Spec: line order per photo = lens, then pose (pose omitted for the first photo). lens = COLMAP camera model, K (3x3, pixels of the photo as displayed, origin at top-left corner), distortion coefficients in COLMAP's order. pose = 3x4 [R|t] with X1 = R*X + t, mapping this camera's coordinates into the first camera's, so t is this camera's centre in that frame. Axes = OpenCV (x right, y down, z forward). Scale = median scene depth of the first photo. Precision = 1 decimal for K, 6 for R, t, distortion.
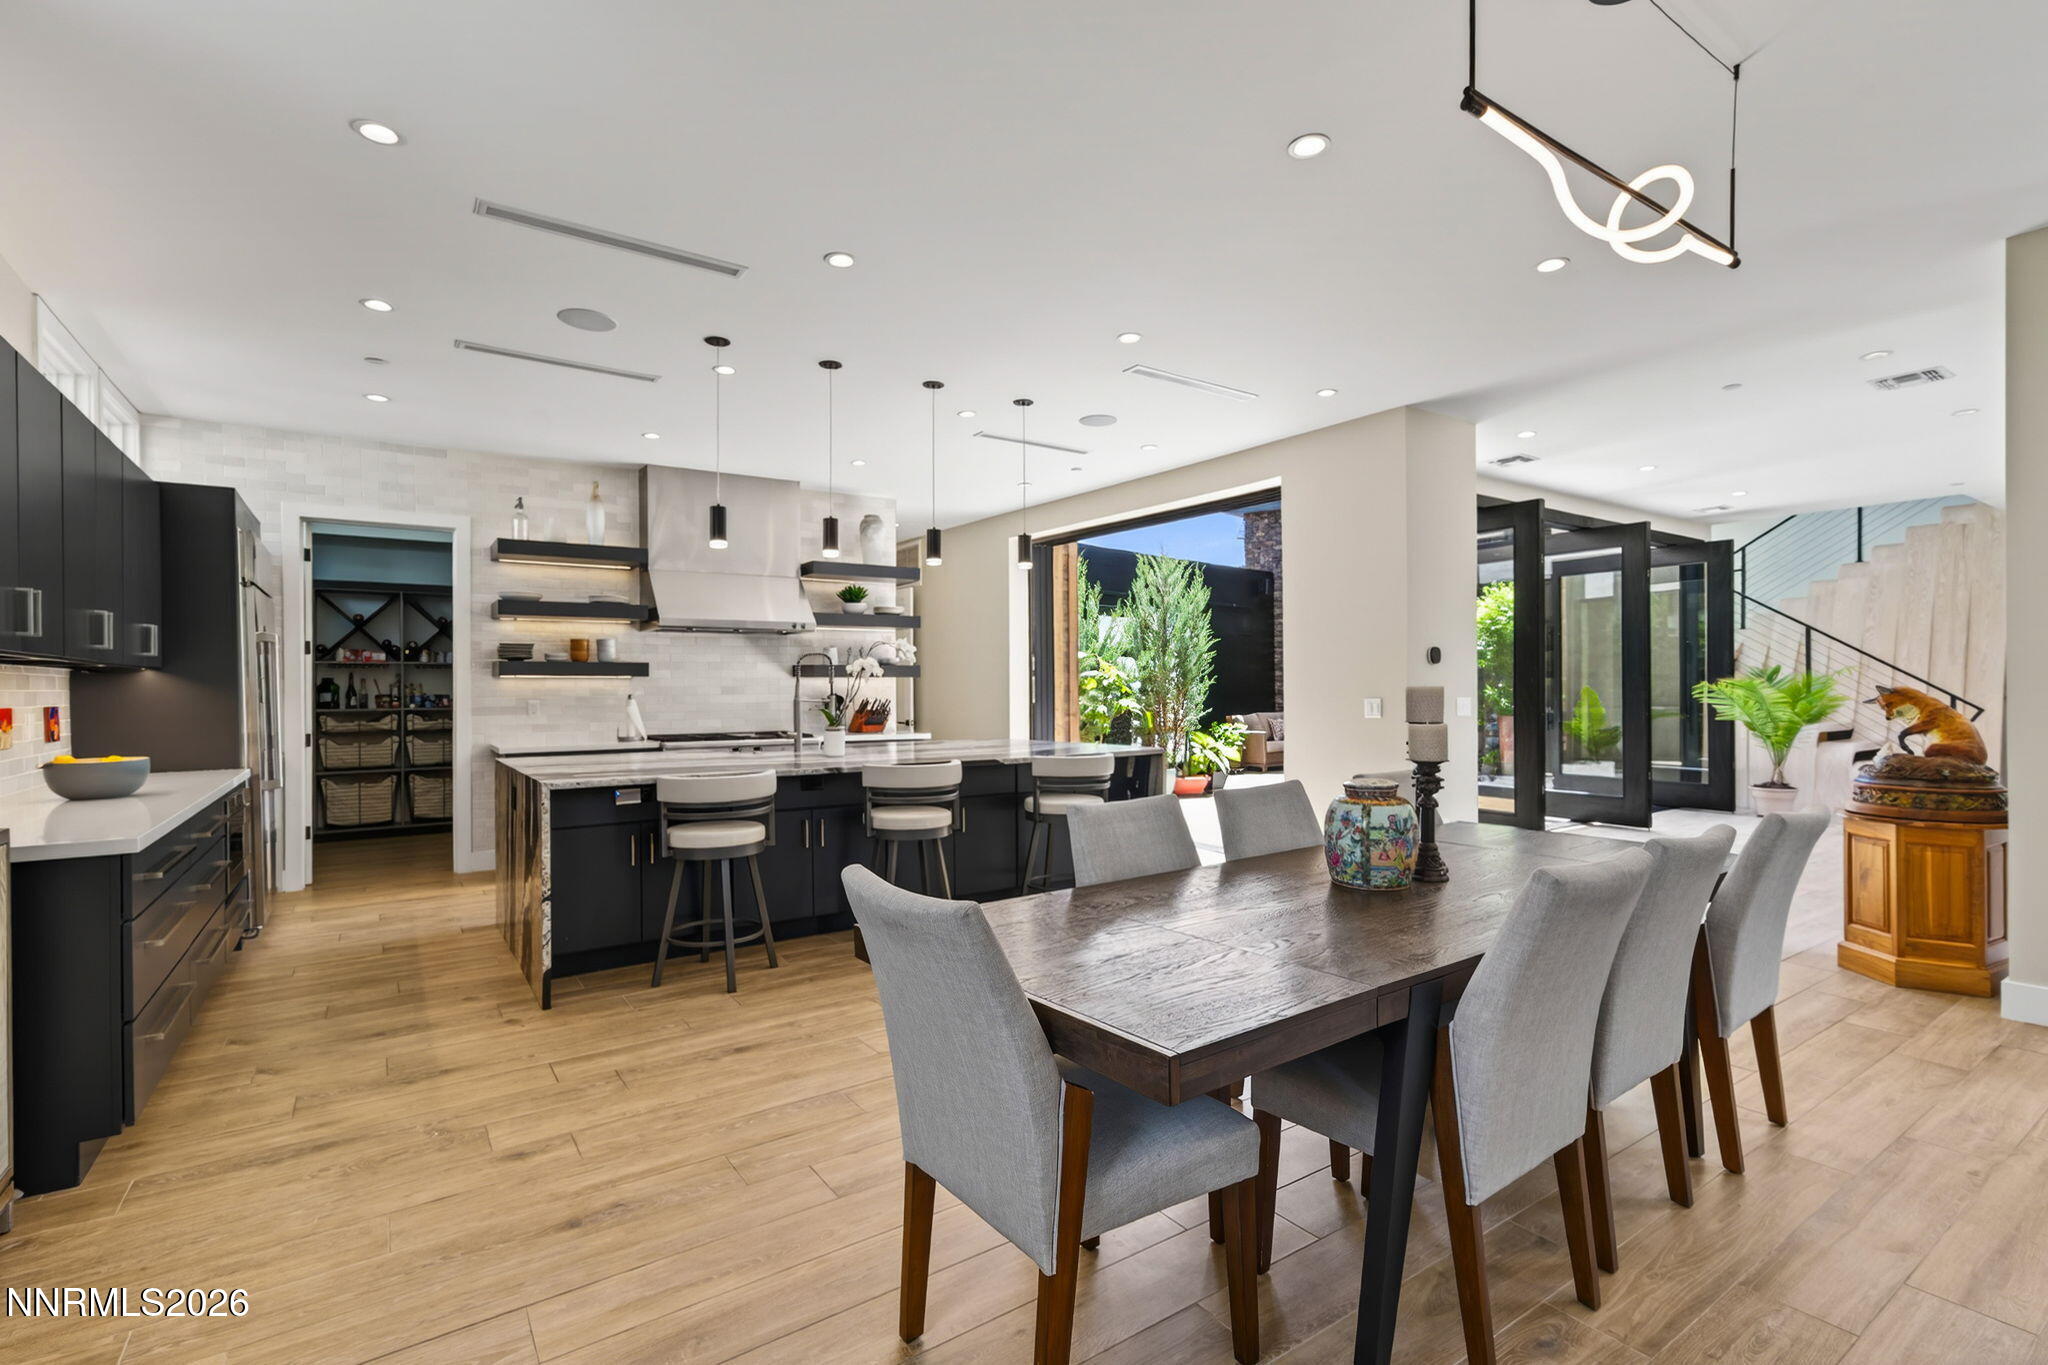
lens RADIAL K [[925.7, 0, 1016.3], [0, 925.7, 677.7], [0, 0, 1]] dist [-0.002795, -0.000021]
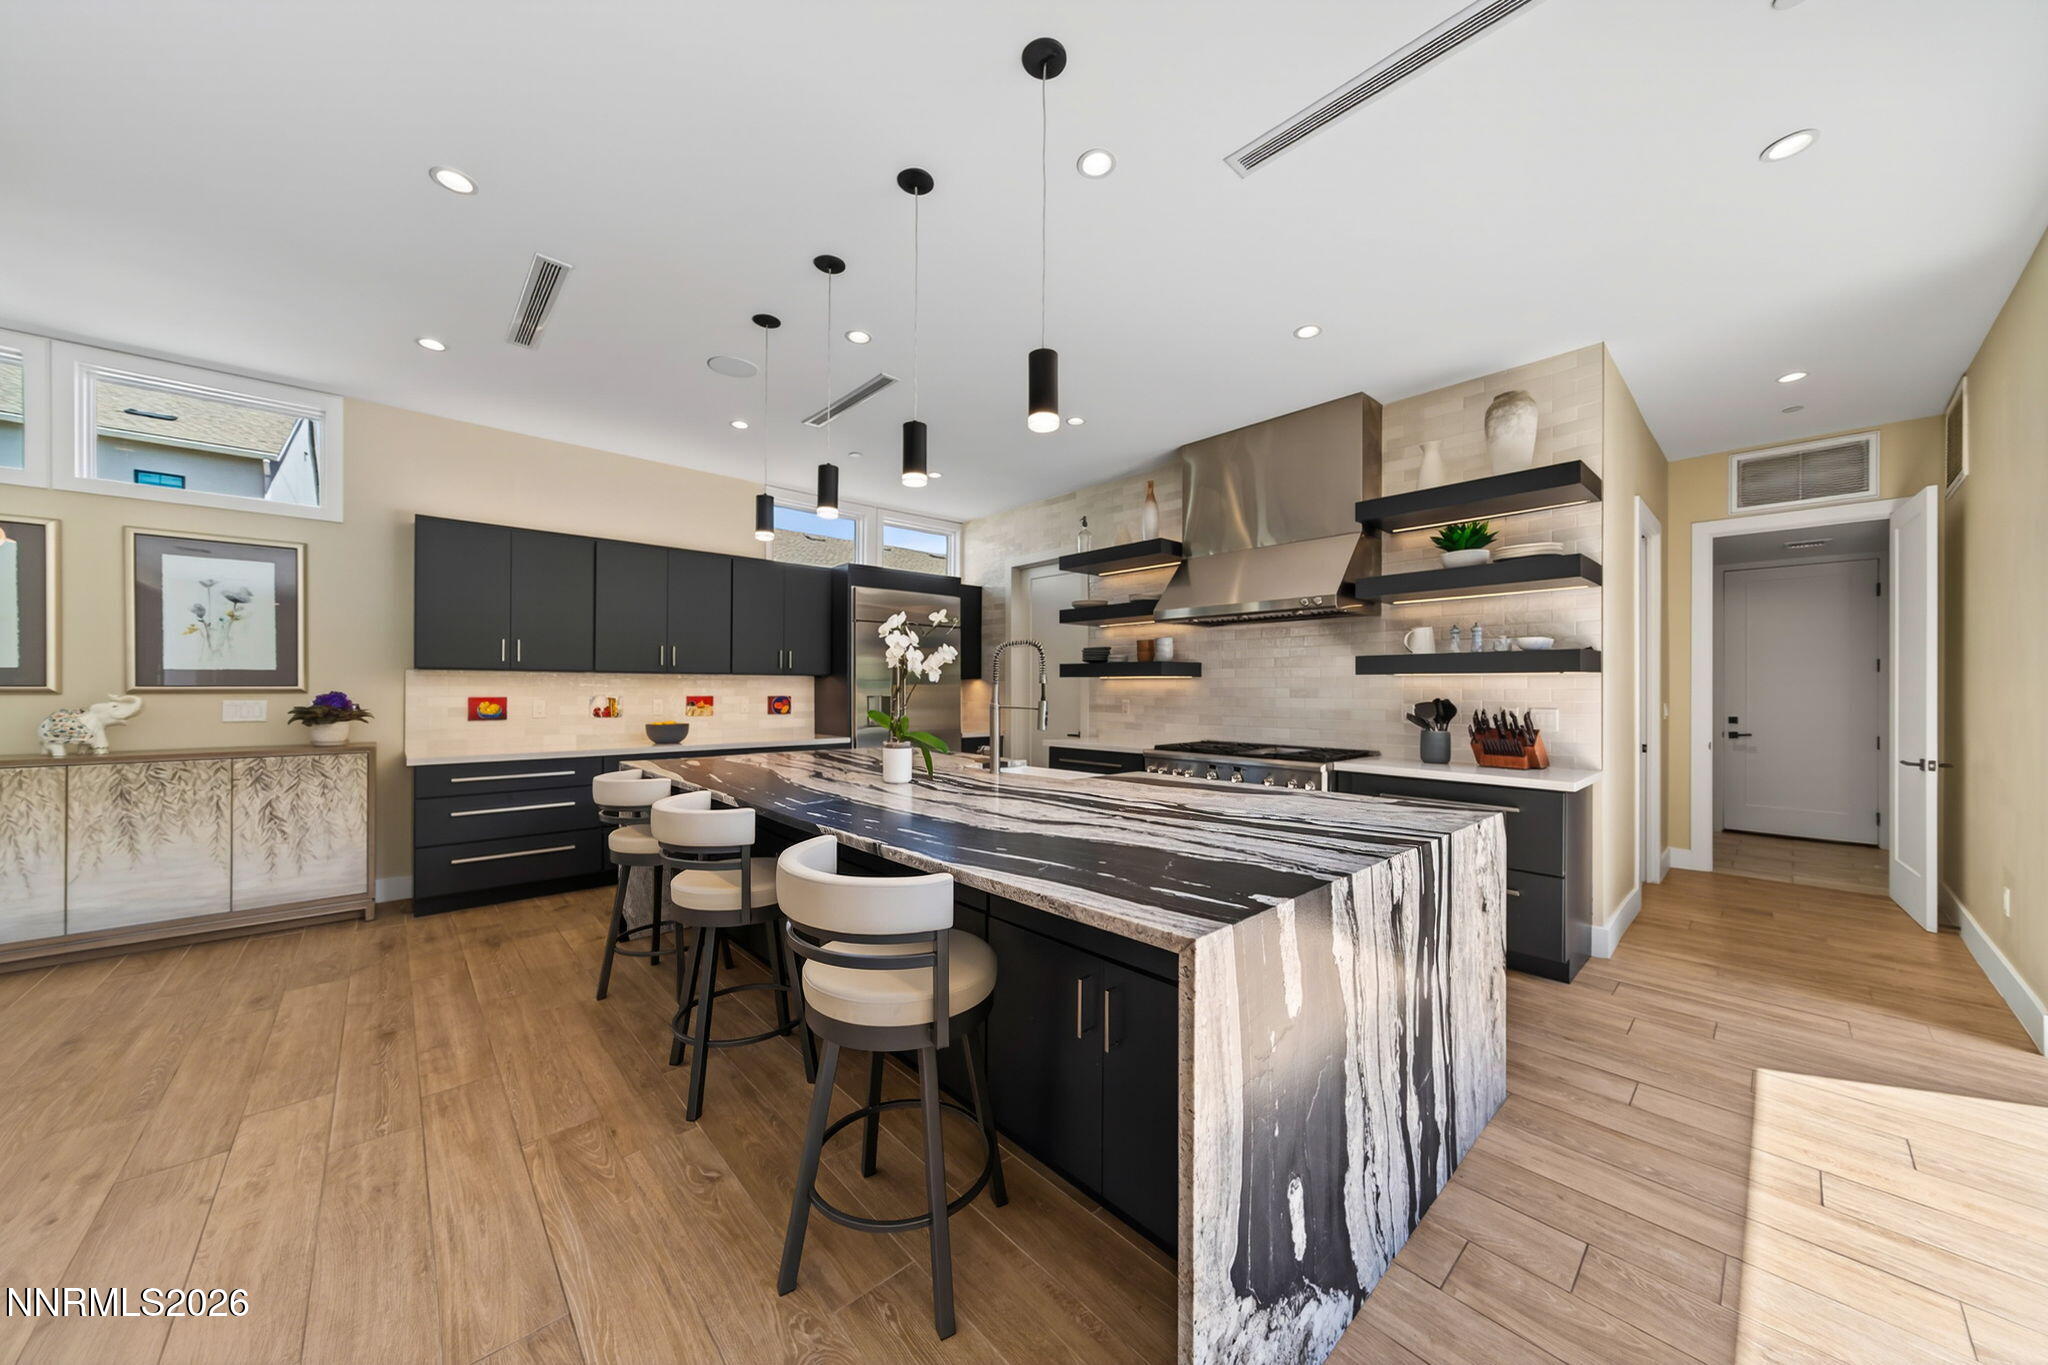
lens RADIAL K [[702.7, 0, 1014.8], [0, 702.7, 689.6], [0, 0, 1]] dist [-0.005817, 0.001793]
pose [[0.142037, 0.012852, -0.989778, 0.359730], [0.004608, 0.999896, 0.013644, 0.002245], [0.989851, -0.006499, 0.141963, 0.983776]]
